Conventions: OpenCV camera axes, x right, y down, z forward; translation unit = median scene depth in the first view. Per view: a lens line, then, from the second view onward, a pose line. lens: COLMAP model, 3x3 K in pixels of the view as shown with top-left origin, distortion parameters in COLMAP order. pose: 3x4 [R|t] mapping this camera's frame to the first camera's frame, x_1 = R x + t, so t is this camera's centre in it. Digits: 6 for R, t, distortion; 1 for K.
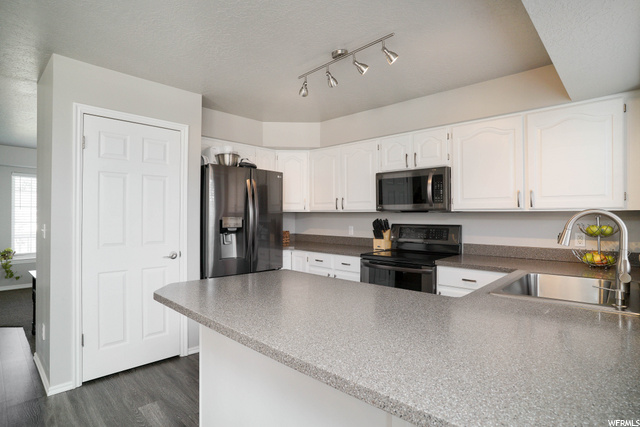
lens RADIAL K [[337.1, 0, 315.5], [0, 337.1, 215.2], [0, 0, 1]] dist [-0.038573, 0.002400]
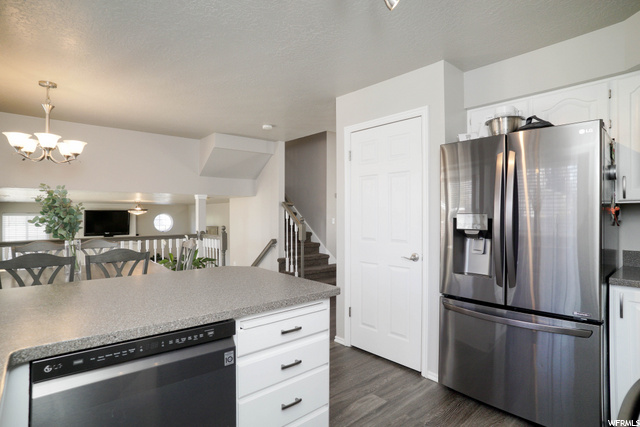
lens RADIAL K [[337.1, 0, 315.5], [0, 337.1, 215.2], [0, 0, 1]] dist [-0.038573, 0.002400]
pose [[-0.066912, -0.003403, -0.997753, 0.497493], [0.005885, 0.999975, -0.003805, 0.009456], [0.997742, -0.006127, -0.066890, 0.798446]]
